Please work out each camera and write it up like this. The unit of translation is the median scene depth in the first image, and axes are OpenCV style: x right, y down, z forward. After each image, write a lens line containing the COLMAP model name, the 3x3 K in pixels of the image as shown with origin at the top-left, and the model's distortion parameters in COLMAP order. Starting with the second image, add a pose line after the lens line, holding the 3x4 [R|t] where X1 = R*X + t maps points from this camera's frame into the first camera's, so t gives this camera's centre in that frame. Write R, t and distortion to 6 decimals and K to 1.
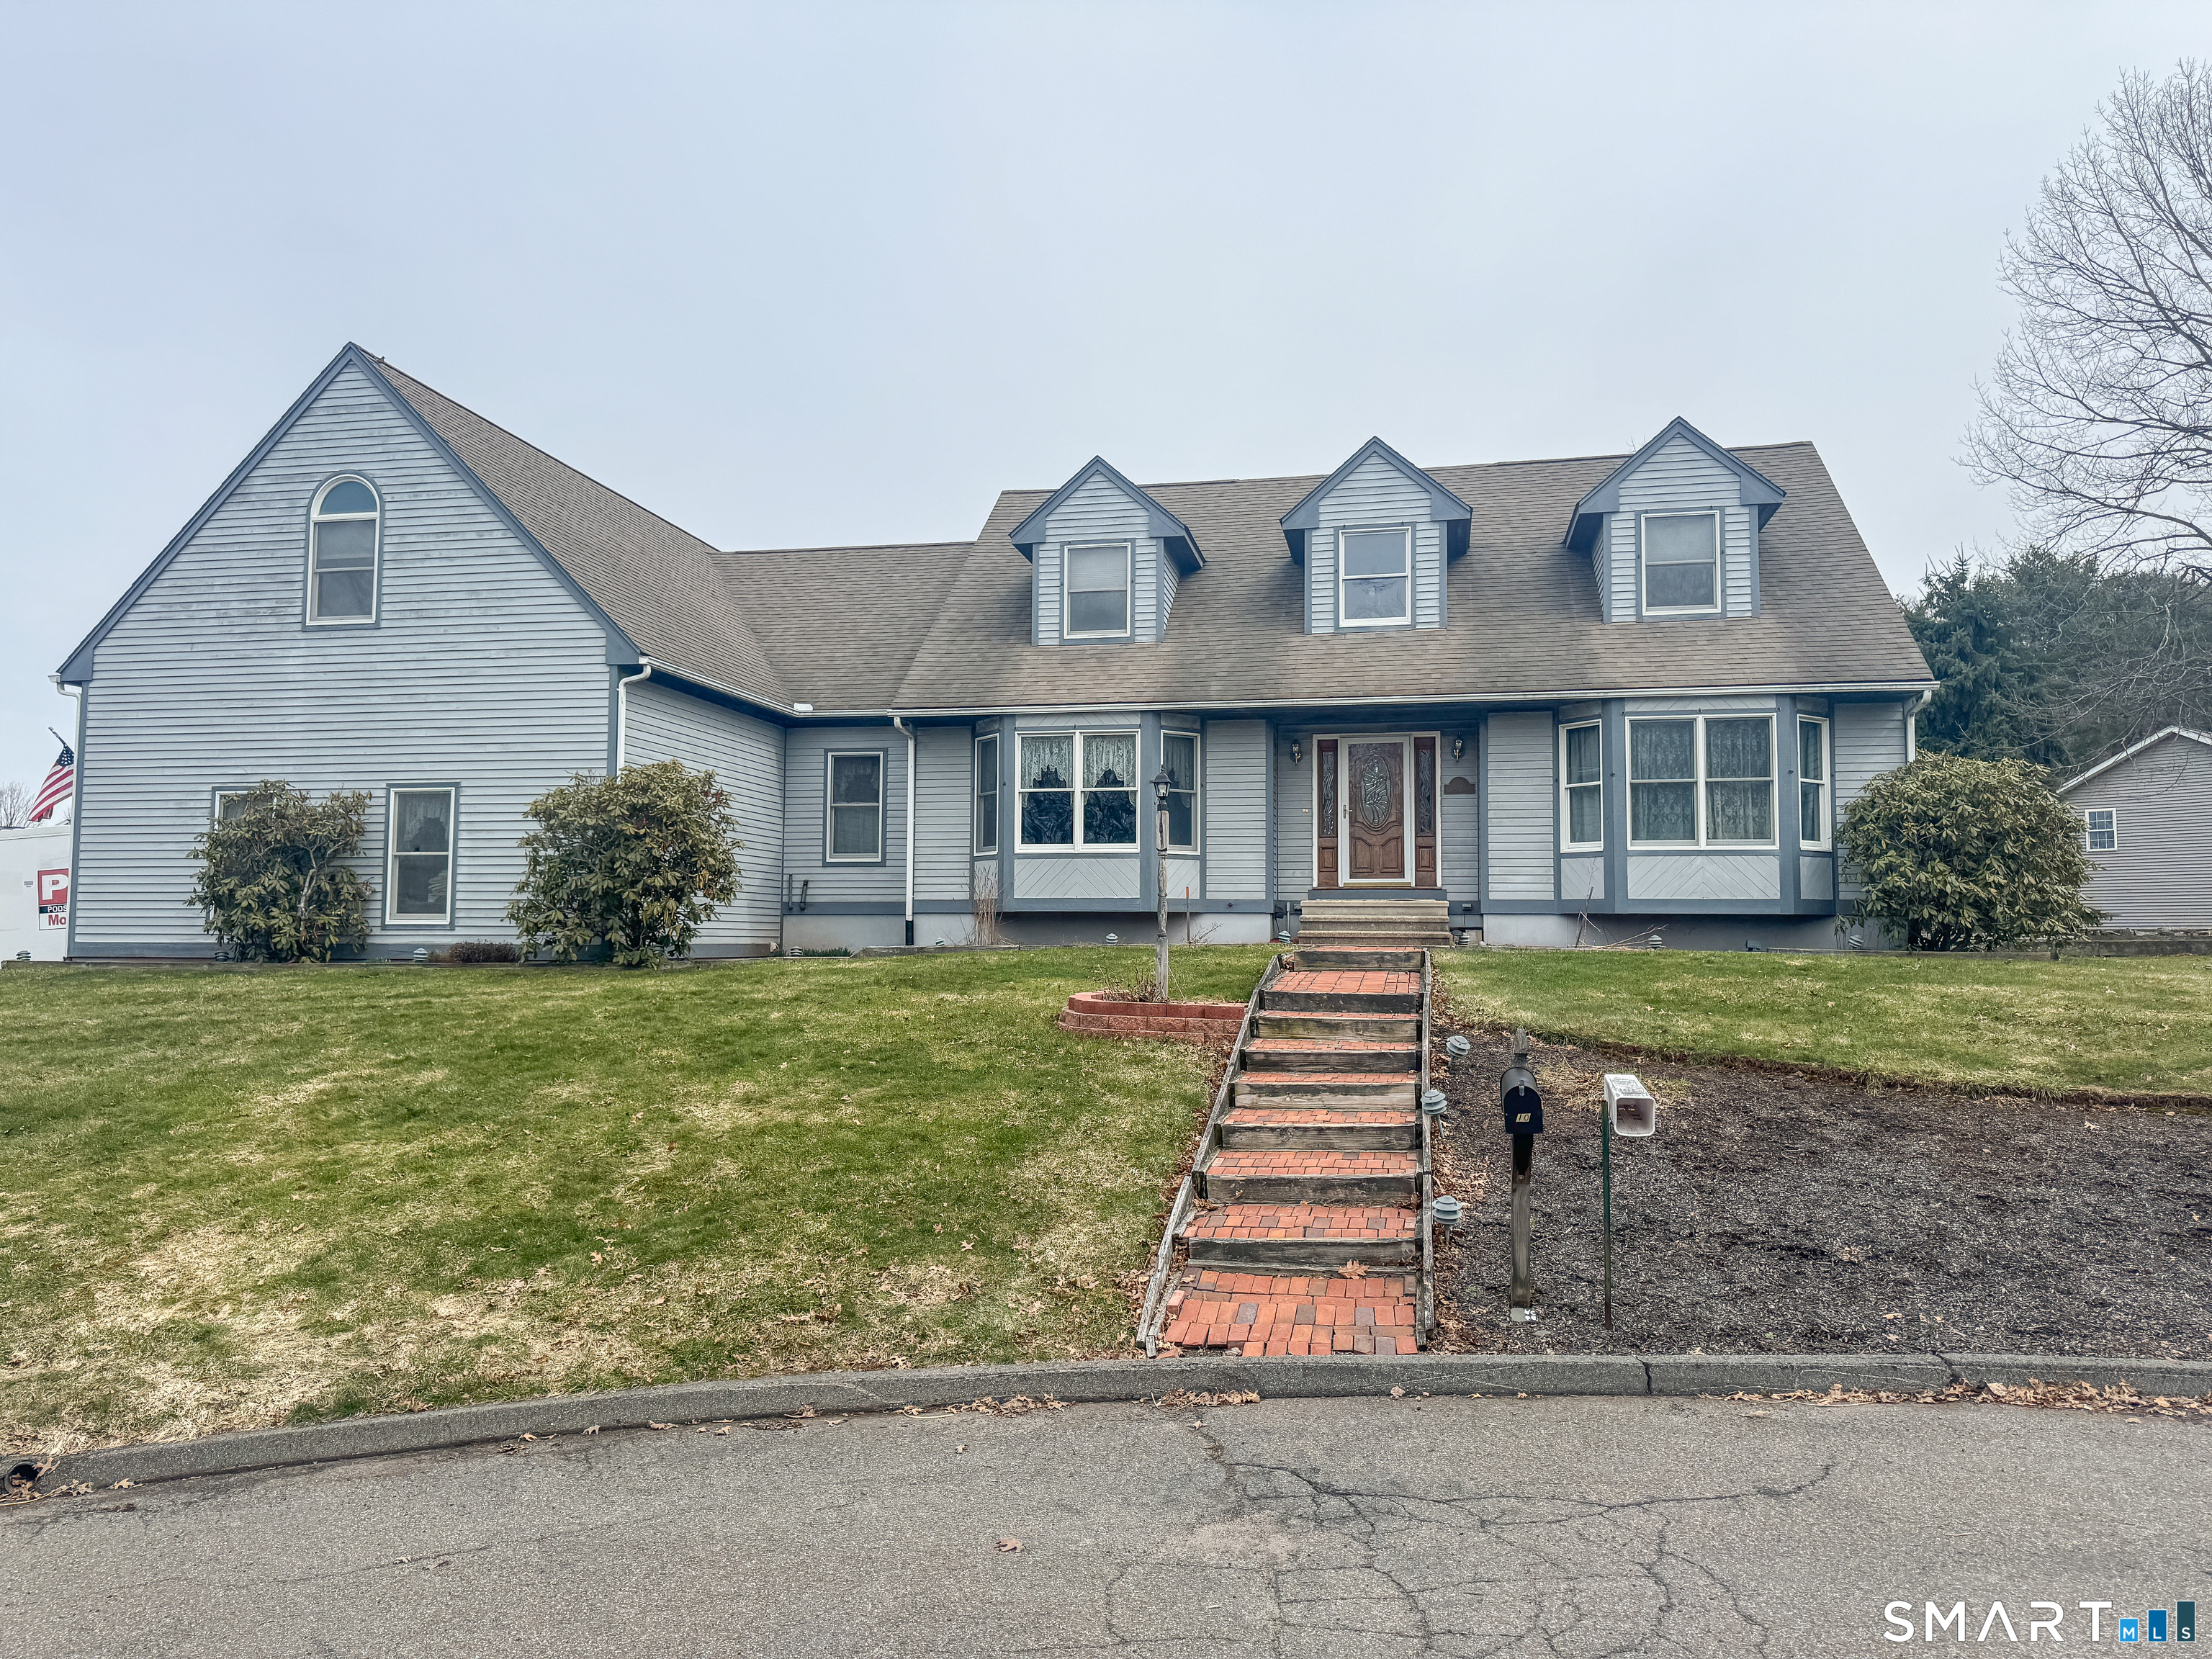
lens RADIAL K [[1559.4, 0, 1094.7], [0, 1559.4, 882.4], [0, 0, 1]] dist [0.068585, -0.076640]
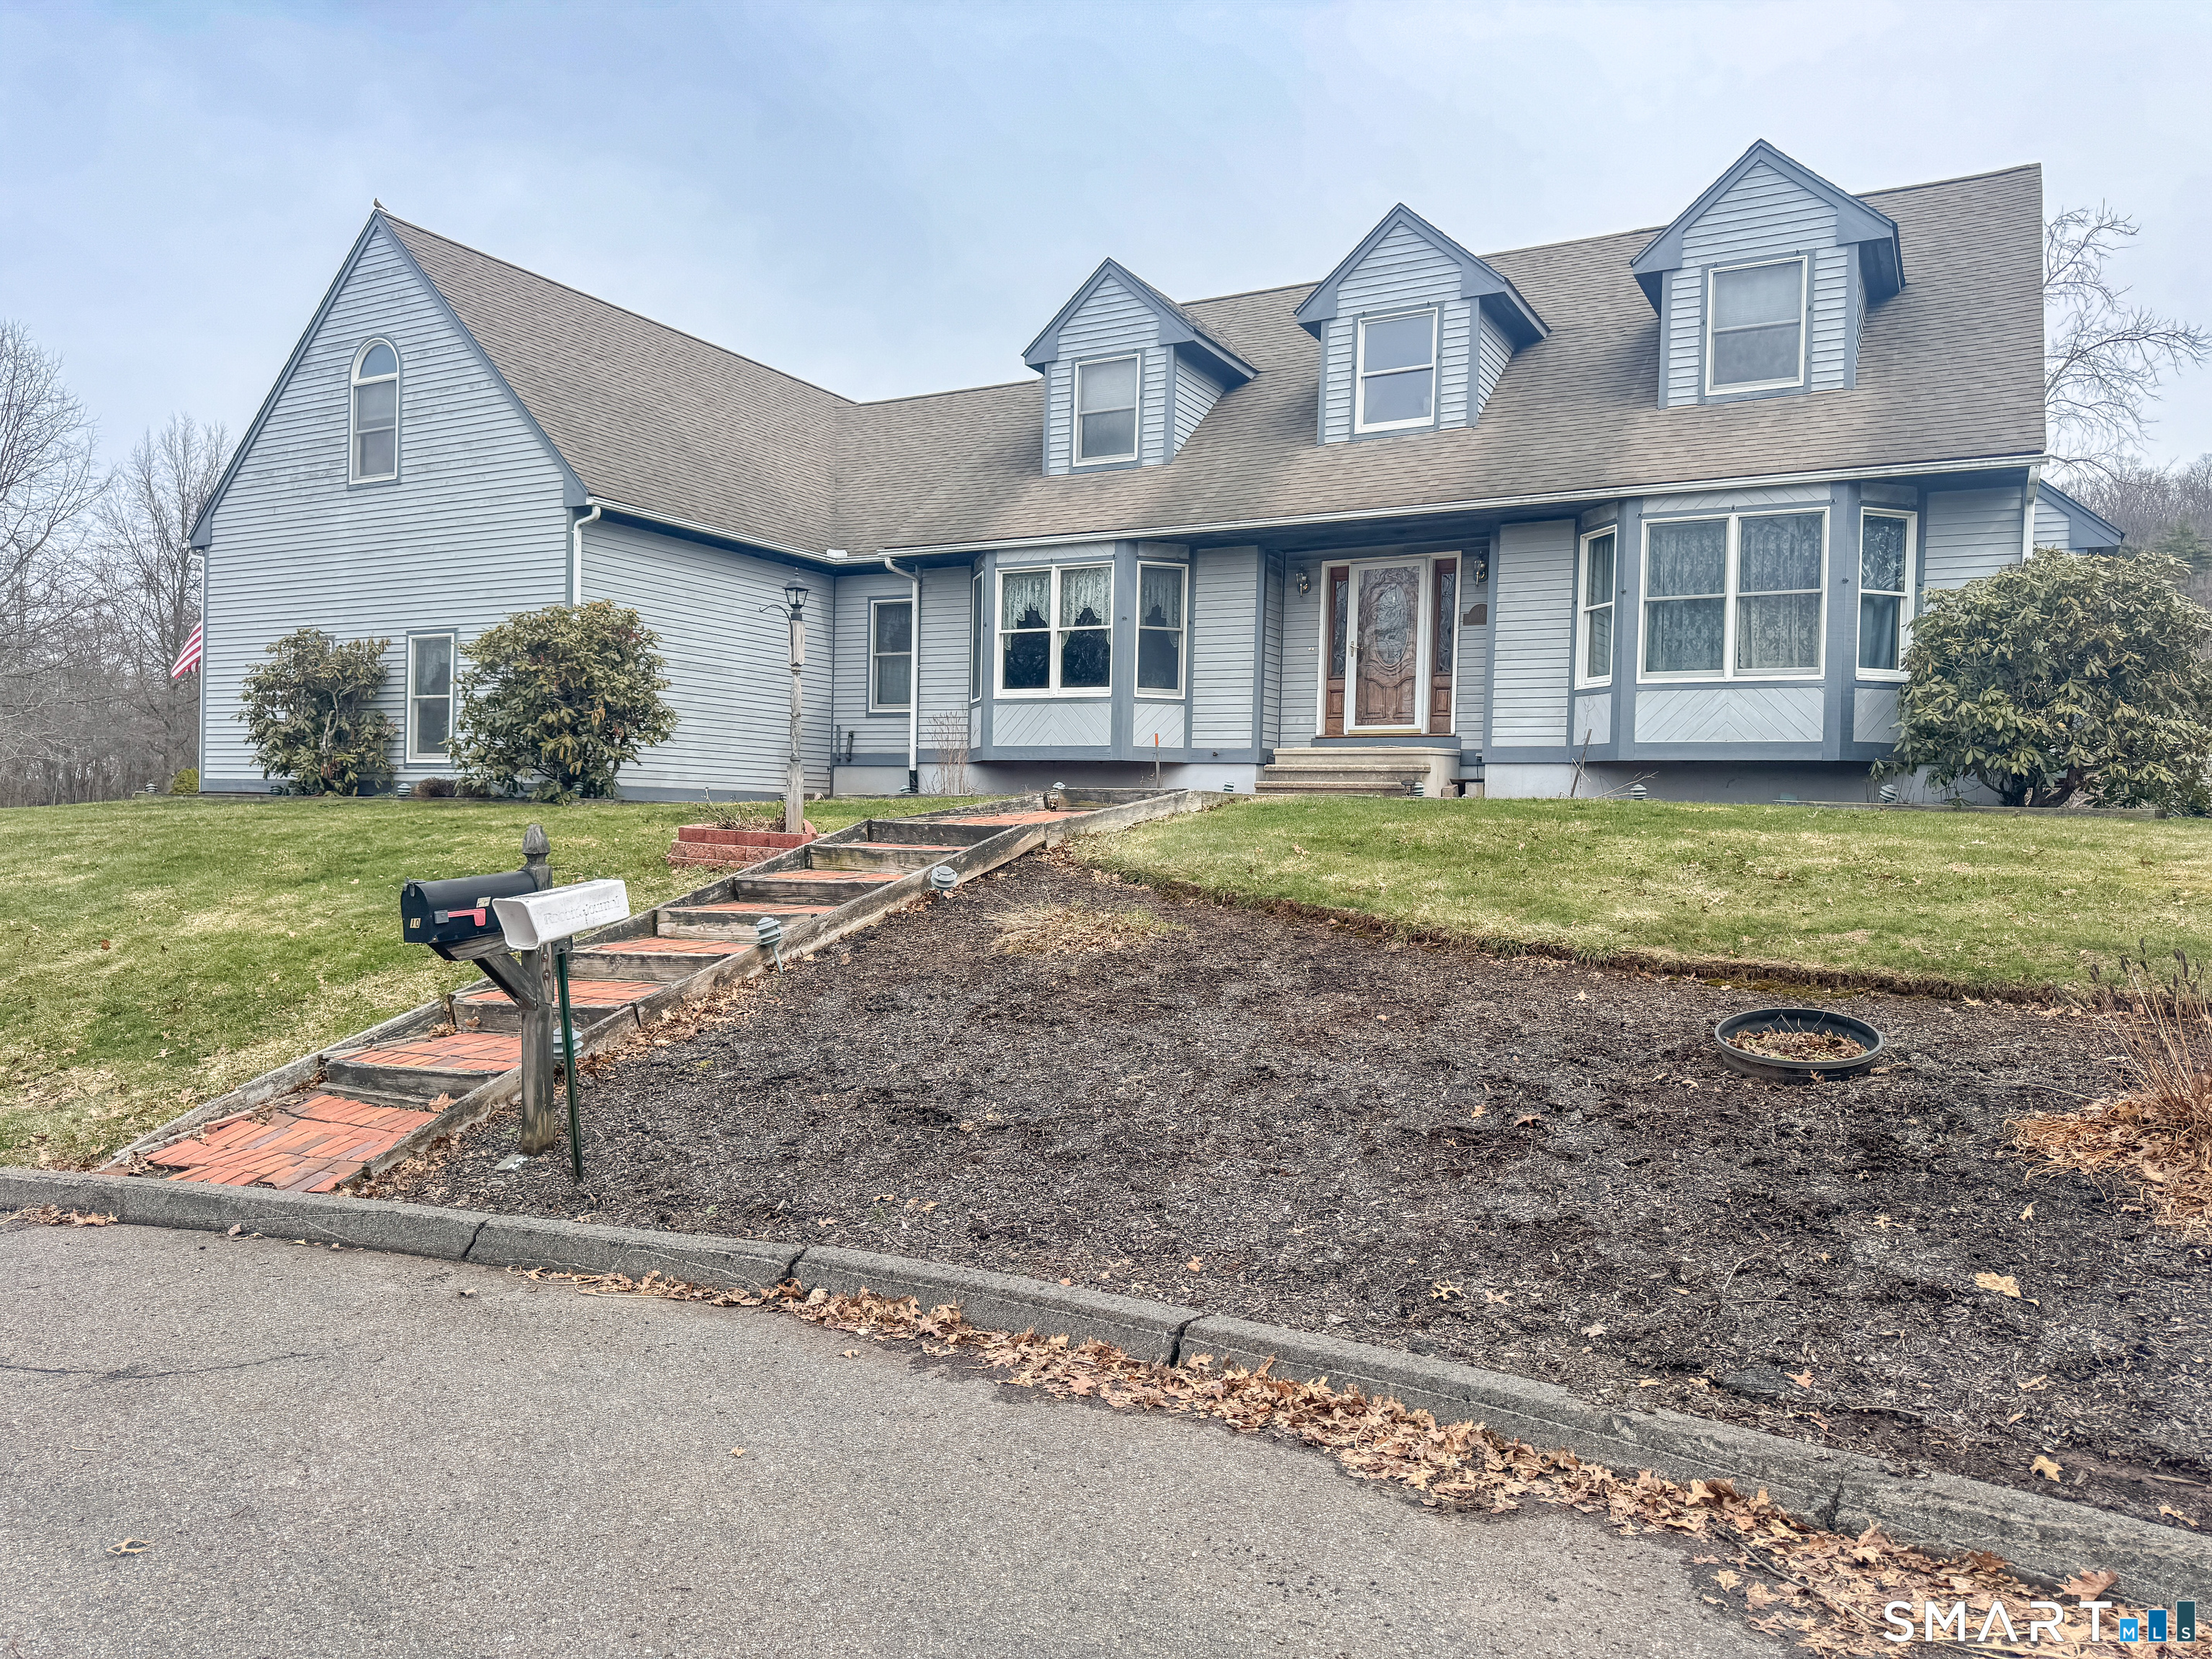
lens RADIAL K [[1559.4, 0, 1024.4], [0, 1559.4, 874.5], [0, 0, 1]] dist [0.068585, -0.076640]
pose [[0.953024, 0.028674, -0.301533, 0.269996], [-0.007049, 0.997339, 0.072561, 0.020462], [0.302812, -0.067027, 0.950691, 0.102874]]
